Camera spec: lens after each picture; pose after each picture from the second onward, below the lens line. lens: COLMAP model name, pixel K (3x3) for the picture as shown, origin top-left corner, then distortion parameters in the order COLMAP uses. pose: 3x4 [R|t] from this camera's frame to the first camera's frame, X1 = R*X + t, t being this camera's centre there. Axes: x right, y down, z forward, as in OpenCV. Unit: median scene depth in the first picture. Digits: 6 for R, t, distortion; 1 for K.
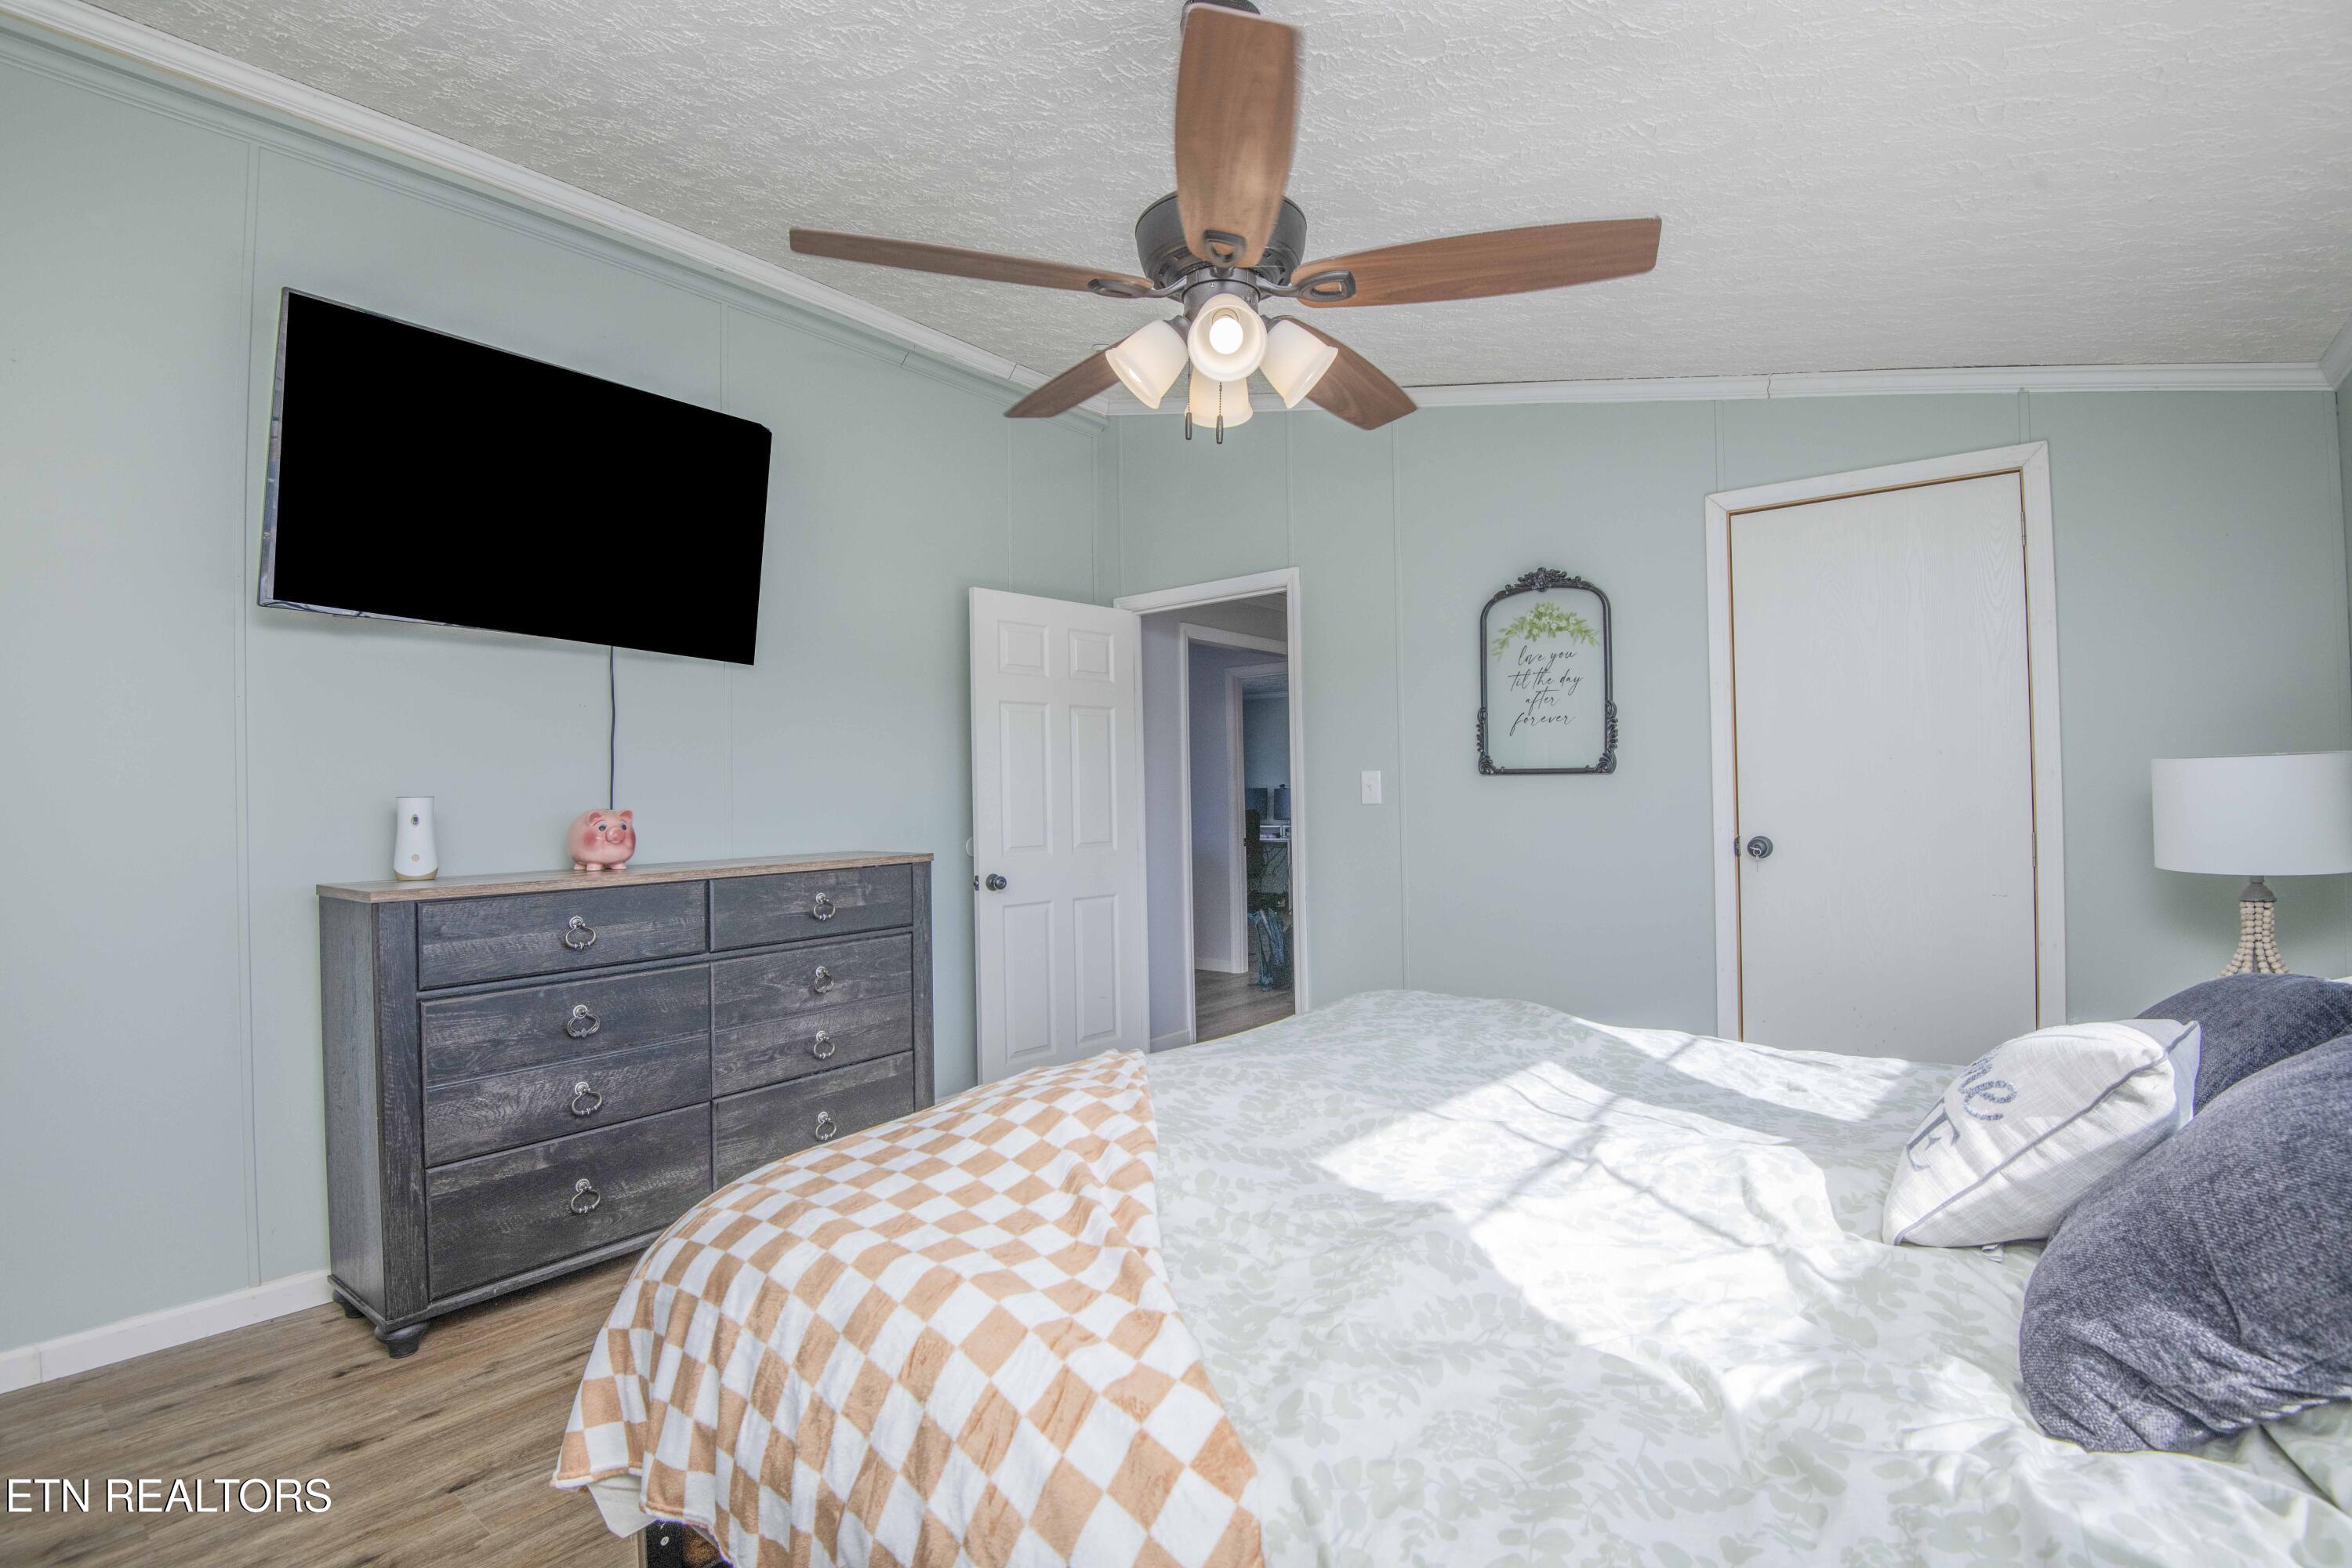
lens RADIAL K [[1084.9, 0, 1163.4], [0, 1084.9, 778.1], [0, 0, 1]] dist [-0.021094, -0.013904]
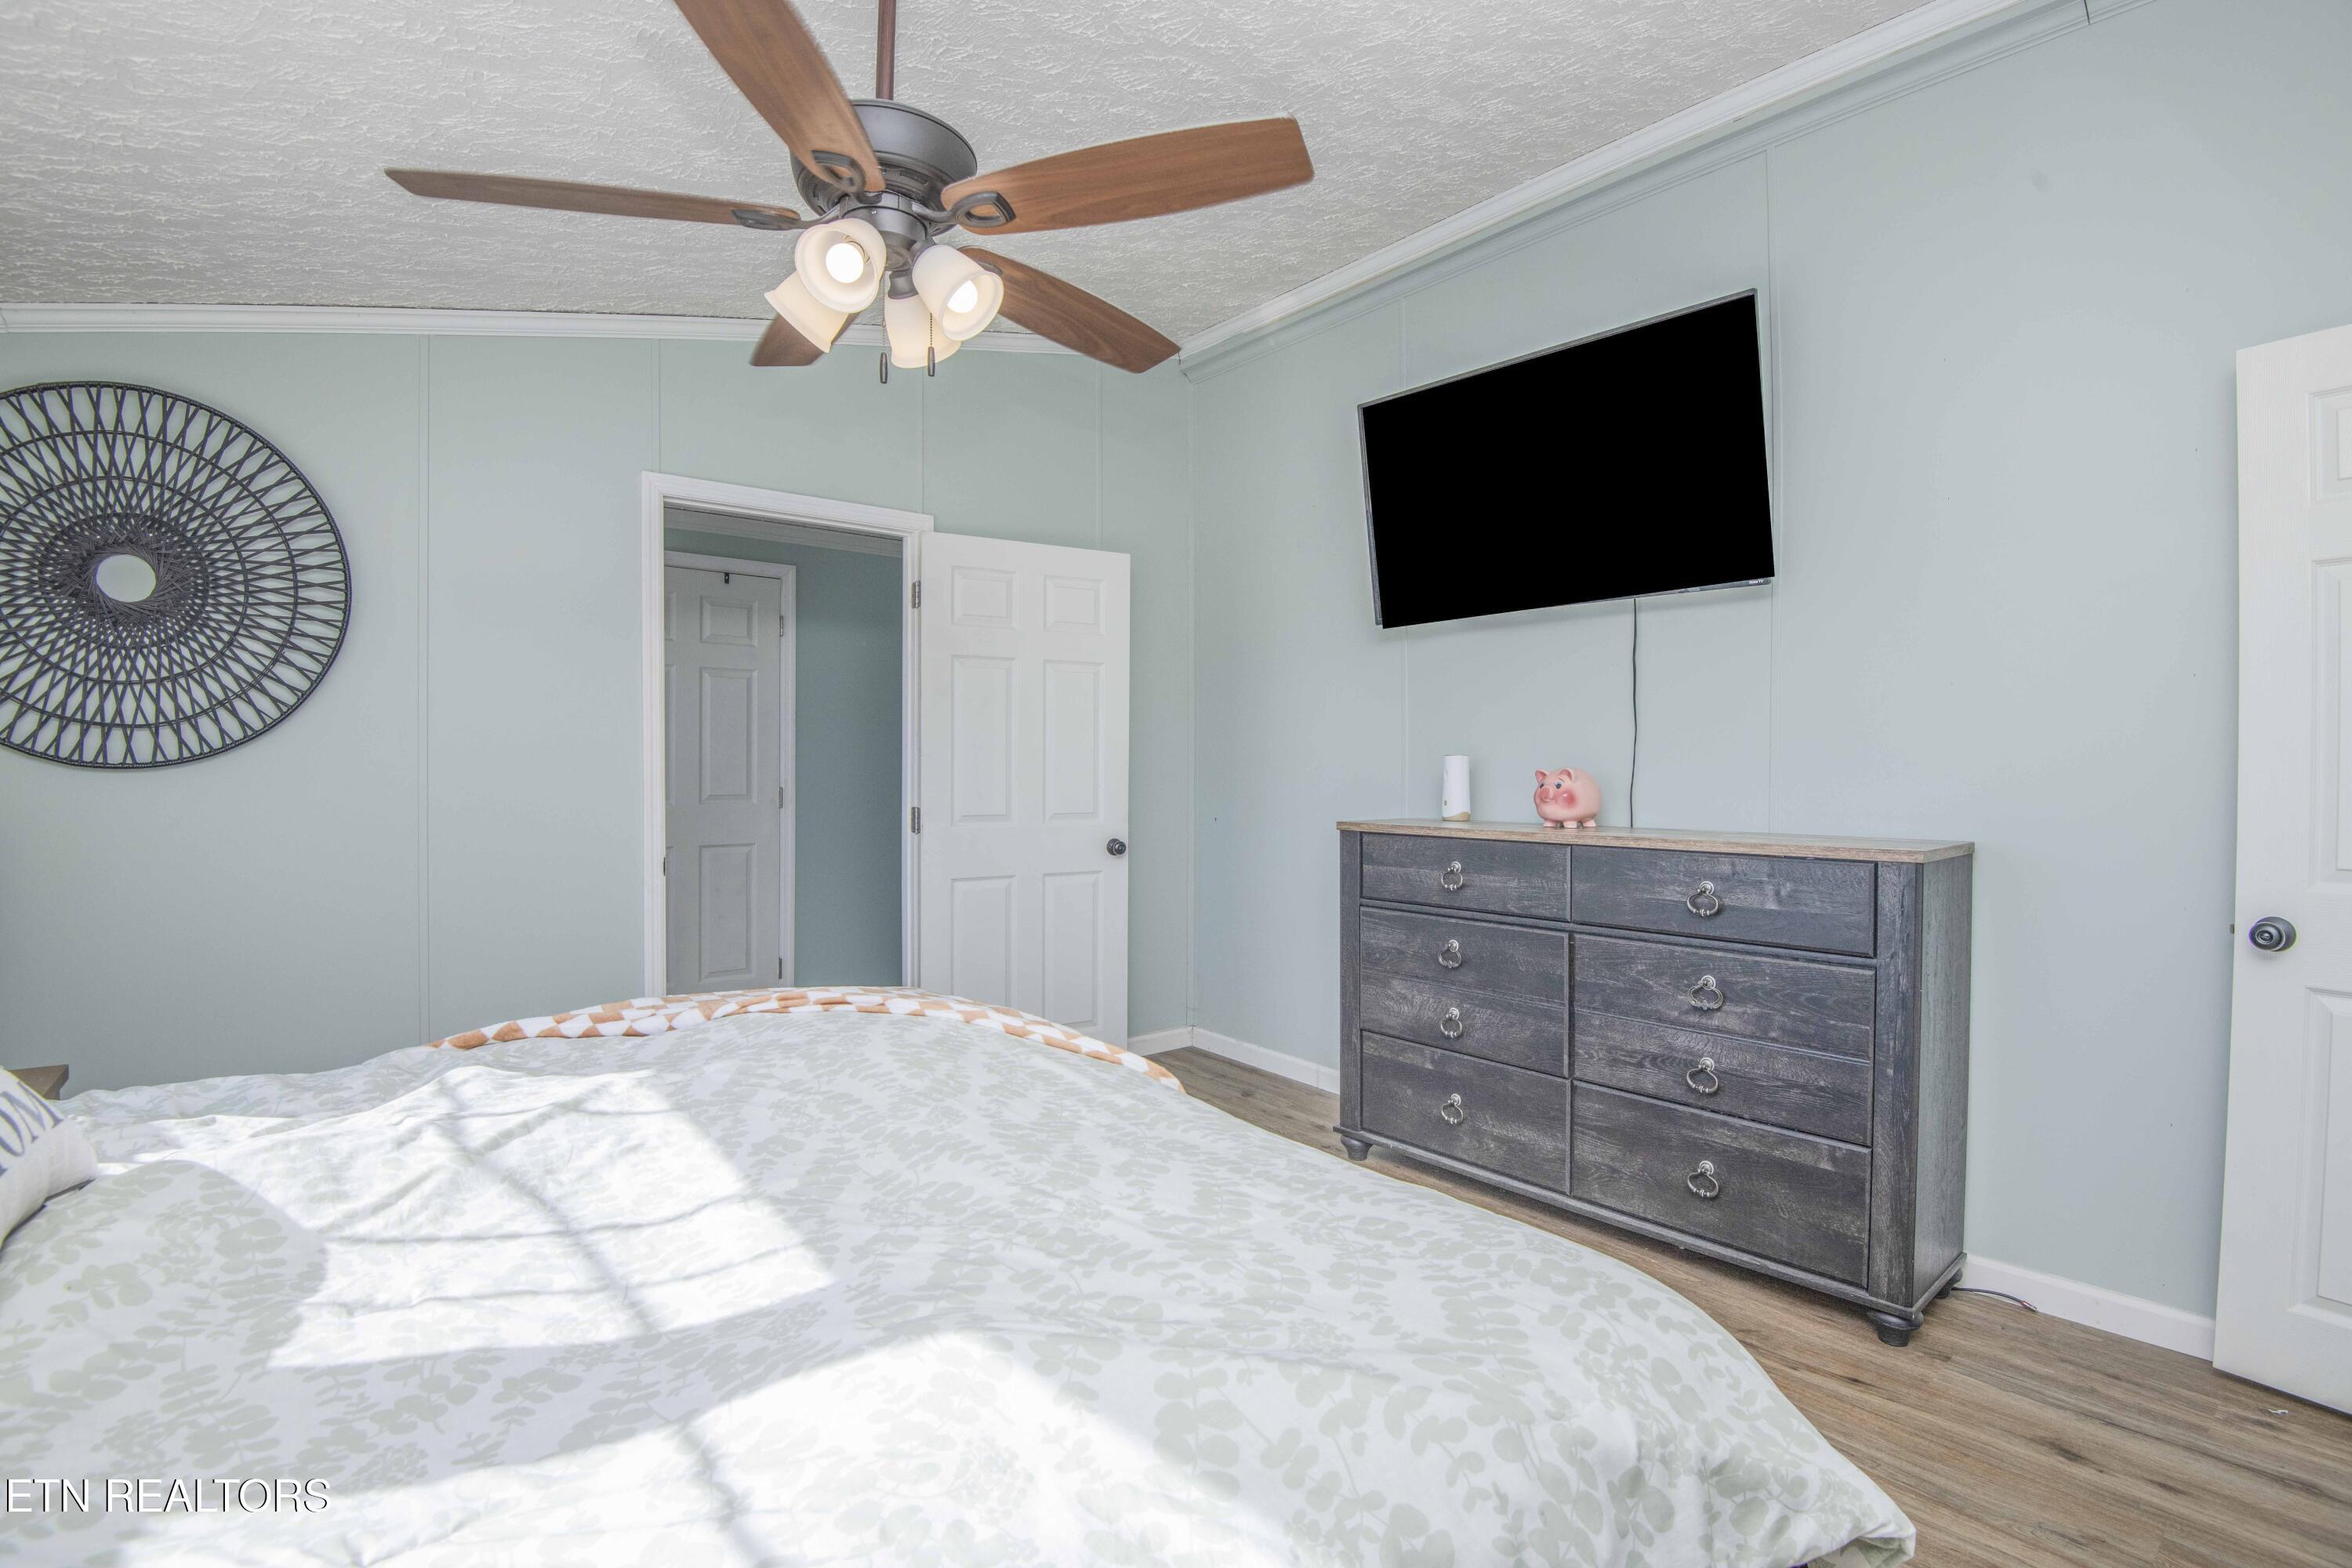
lens RADIAL K [[1084.9, 0, 1188.0], [0, 1084.9, 791.6], [0, 0, 1]] dist [-0.021094, -0.013904]
pose [[-0.203255, 0.021857, -0.978882, 0.556596], [-0.001184, 0.999745, 0.022569, 0.026653], [0.979125, 0.005746, -0.203177, 0.851647]]
